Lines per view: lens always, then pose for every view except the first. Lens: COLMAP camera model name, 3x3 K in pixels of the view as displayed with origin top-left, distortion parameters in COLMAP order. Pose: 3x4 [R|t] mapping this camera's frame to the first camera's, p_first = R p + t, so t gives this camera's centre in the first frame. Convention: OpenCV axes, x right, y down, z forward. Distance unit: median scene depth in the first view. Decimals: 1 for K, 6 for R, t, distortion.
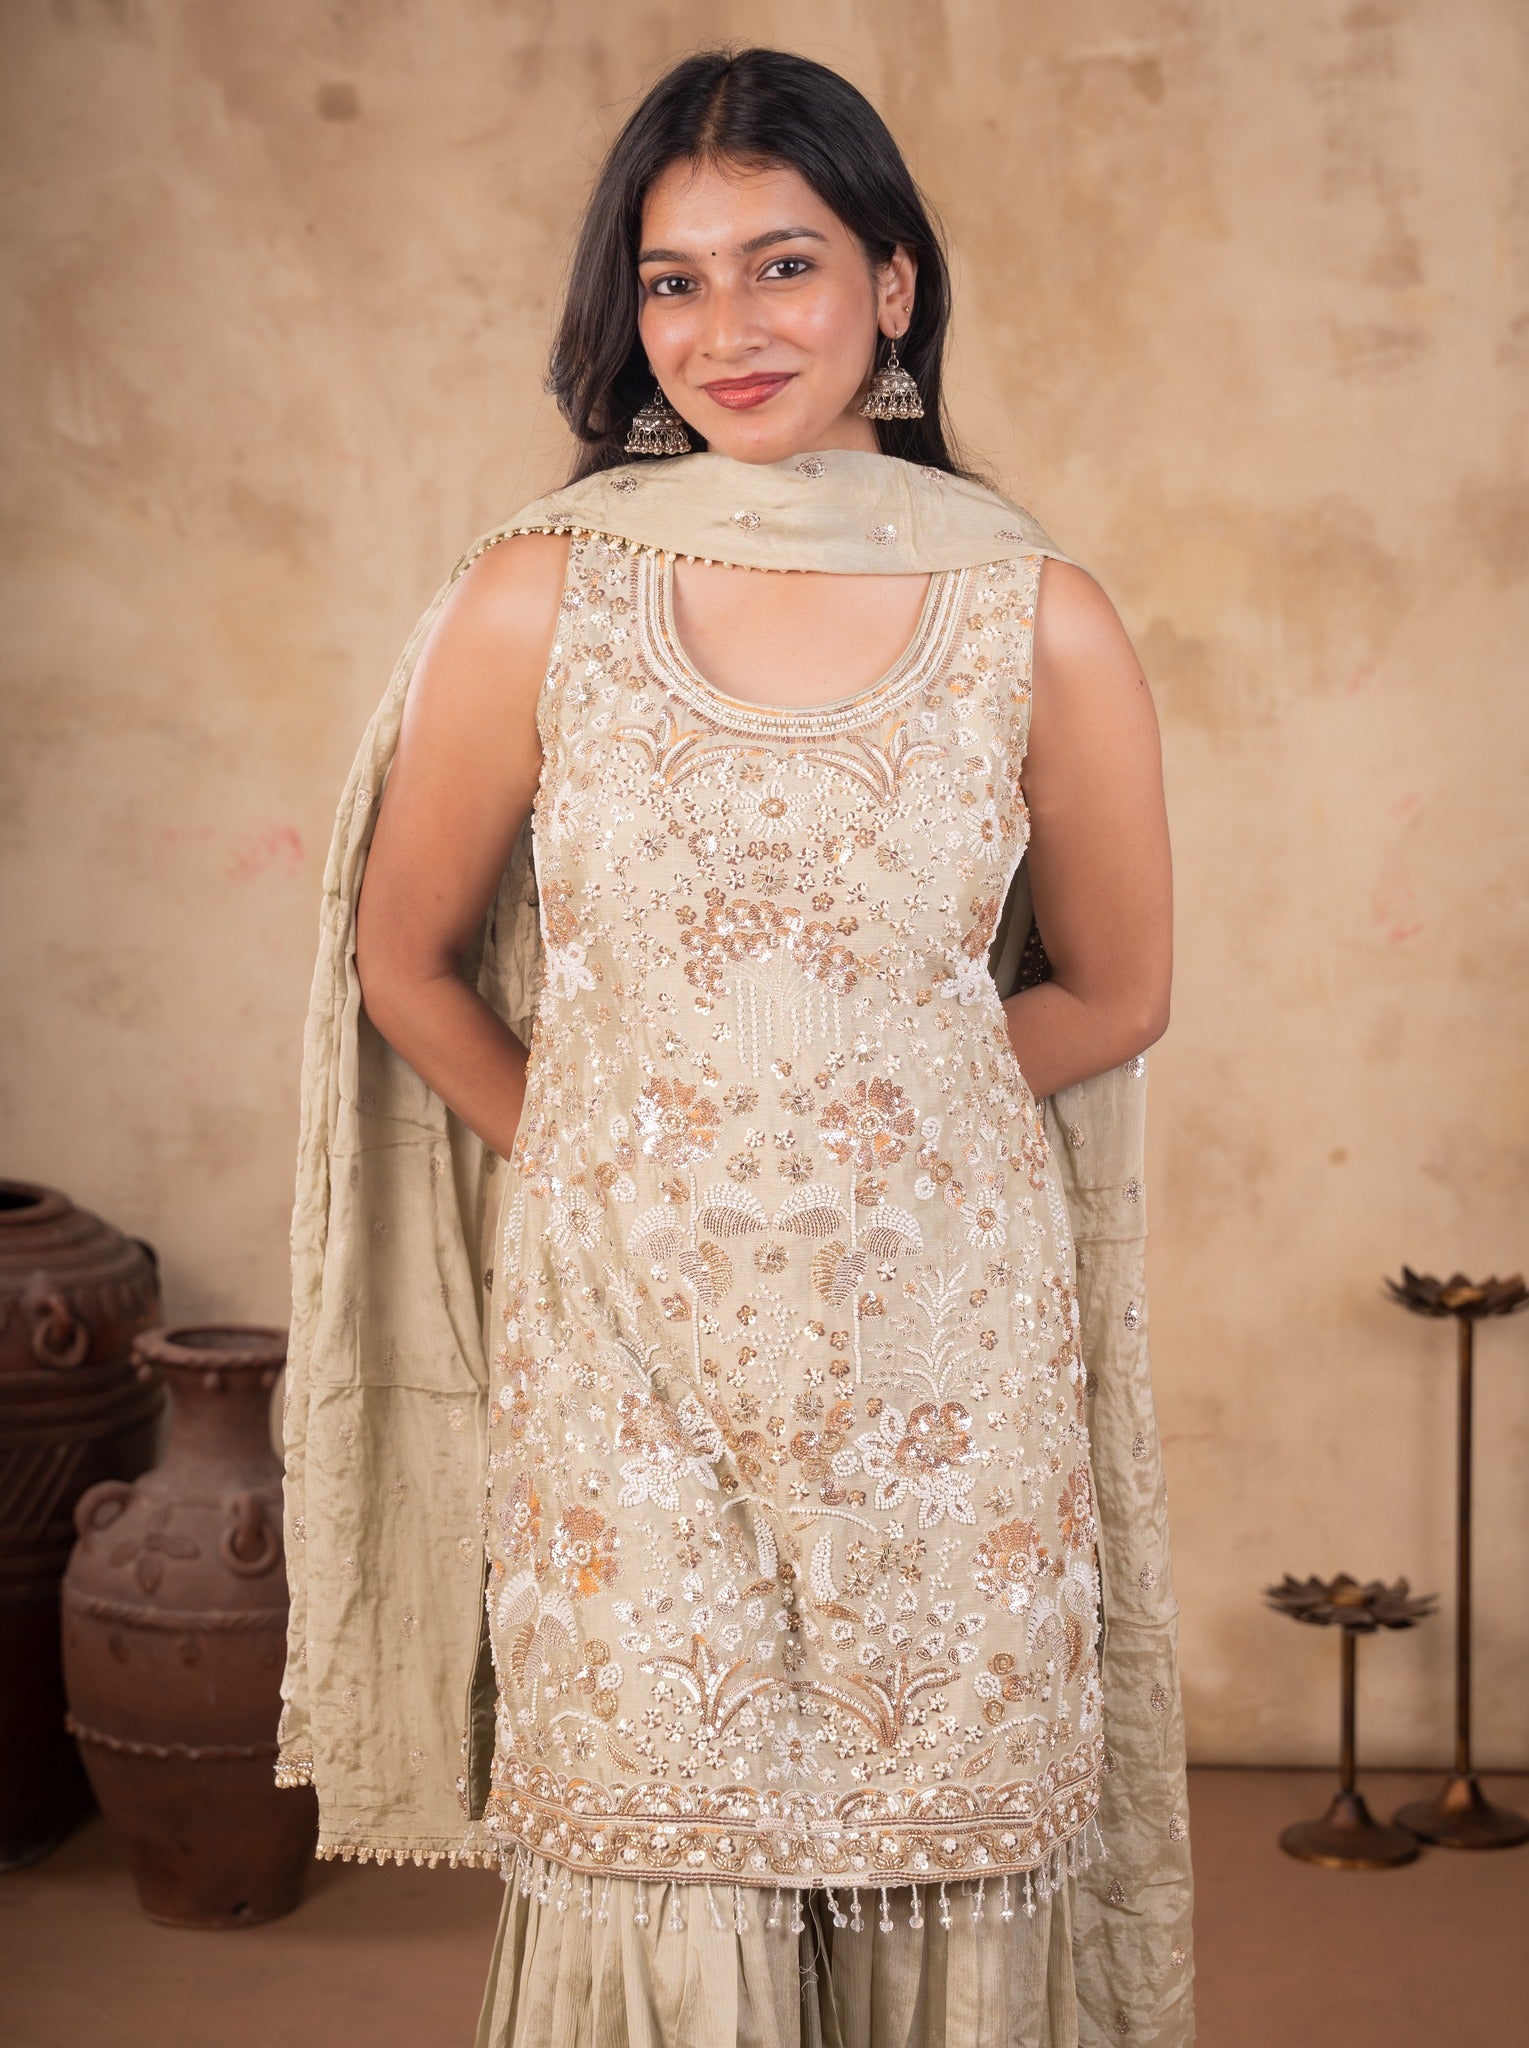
lens RADIAL K [[4264.5, 0, 767.9], [0, 4264.5, 1036.1], [0, 0, 1]] dist [0.482448, -0.329918]
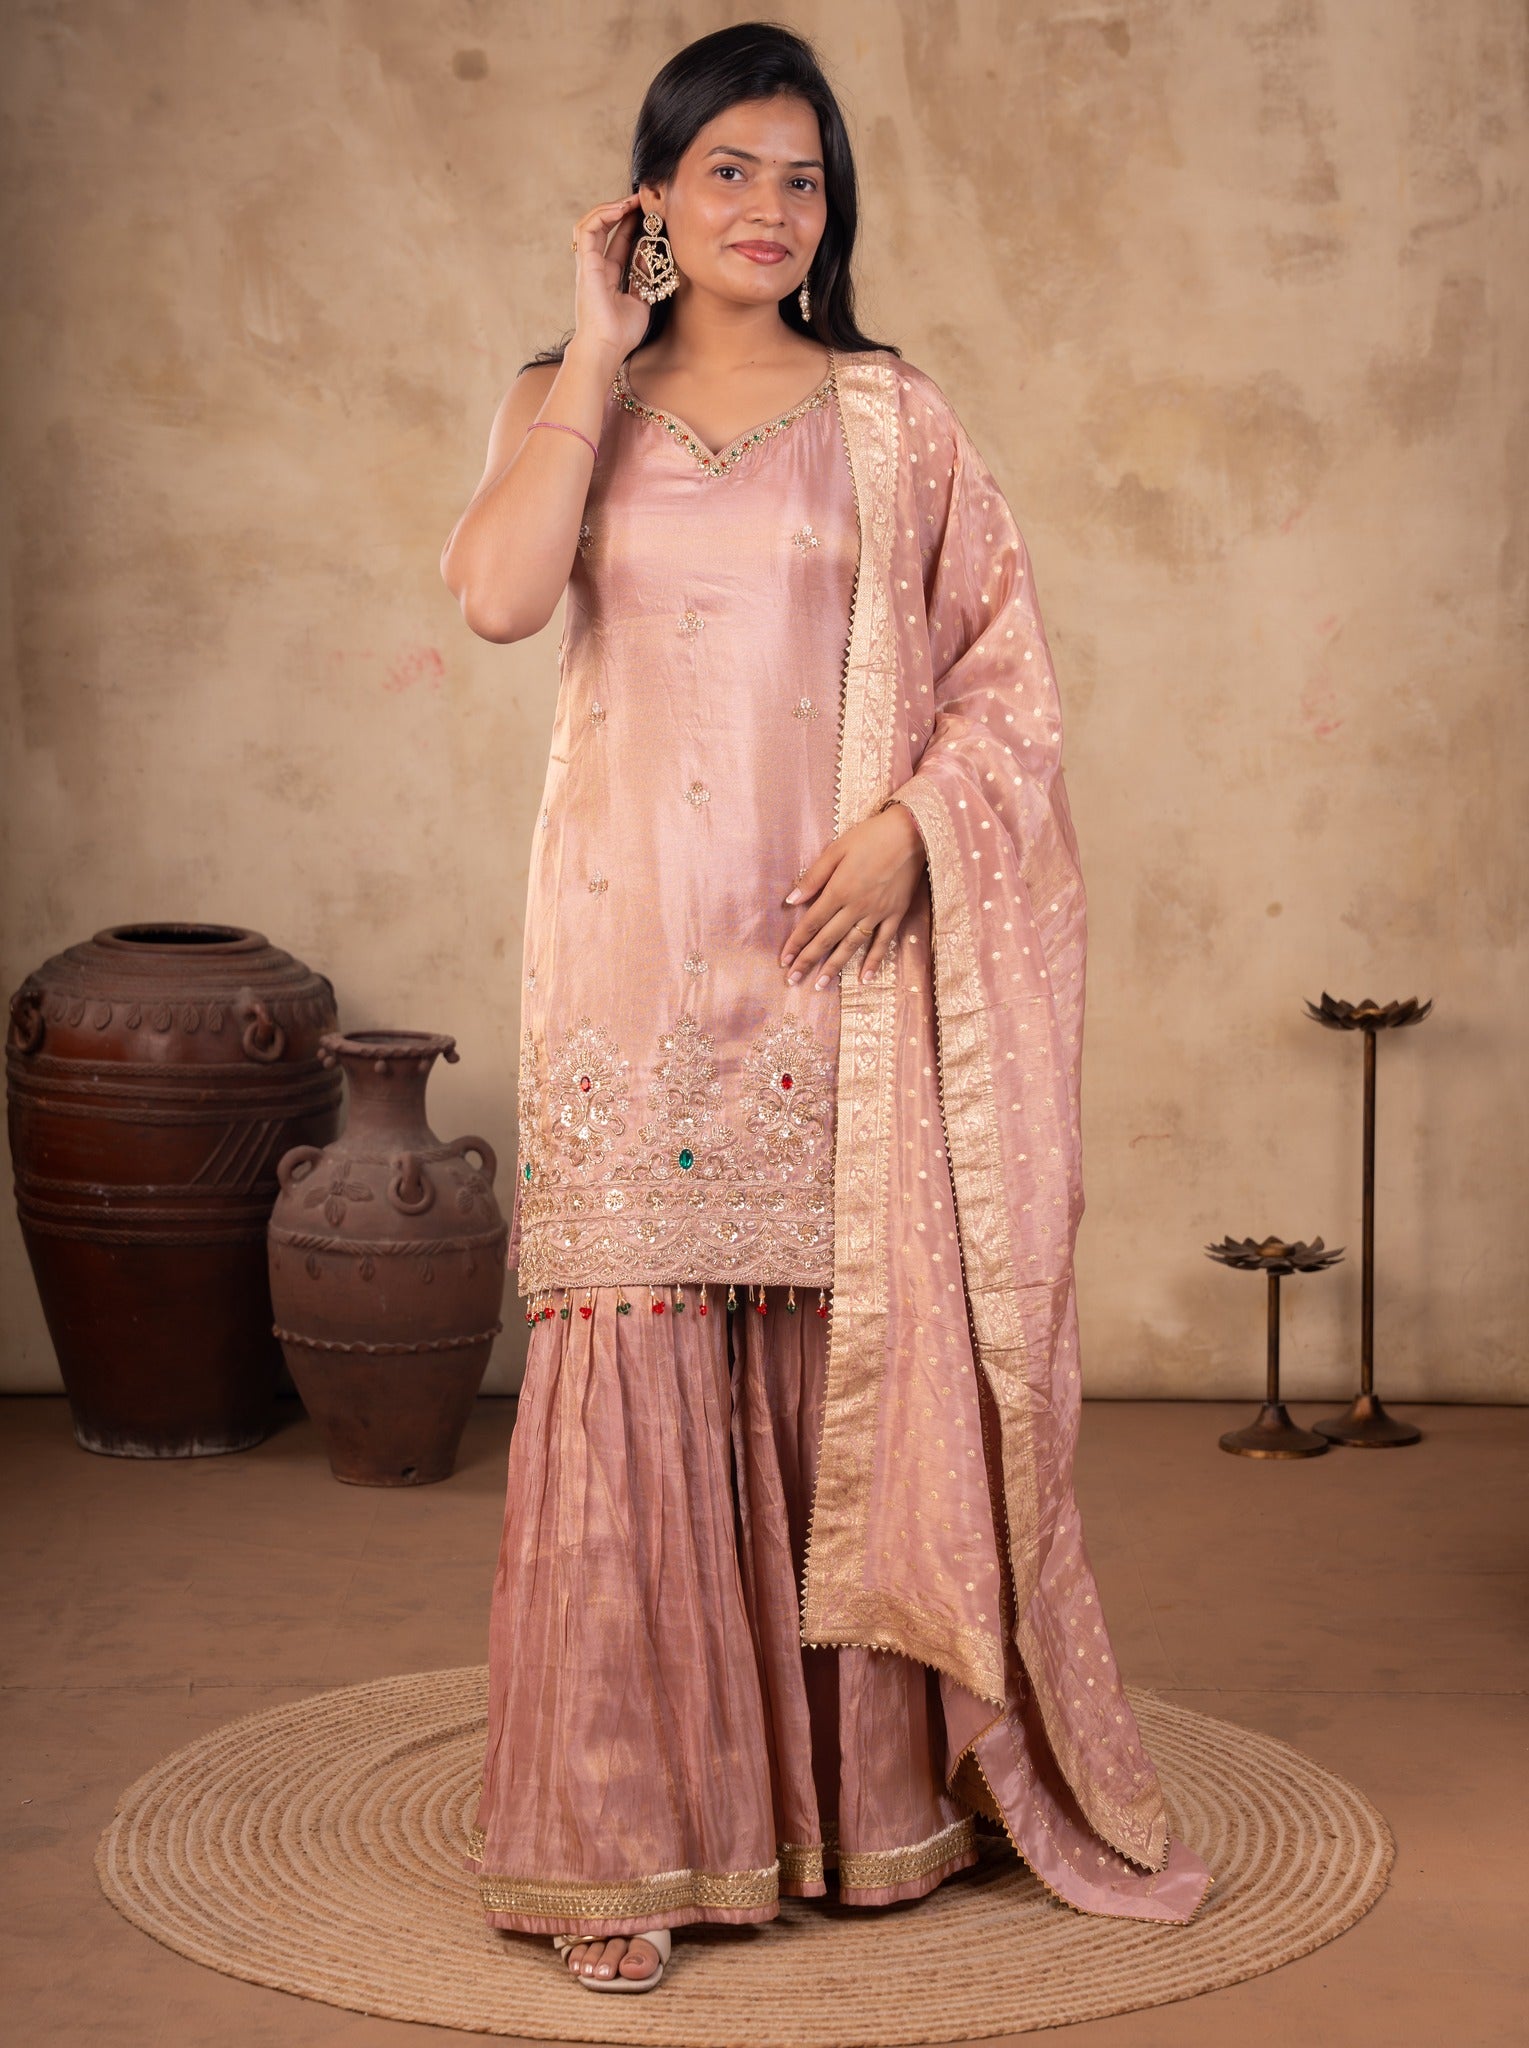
lens RADIAL K [[4339.8, 0, 742.4], [0, 4339.8, 1056.6], [0, 0, 1]] dist [0.487984, -0.485707]
pose [[0.999395, -0.003329, -0.034629, 0.023130], [0.003814, 0.999895, 0.013963, 0.053965], [0.034579, -0.014086, 0.999303, -0.279054]]
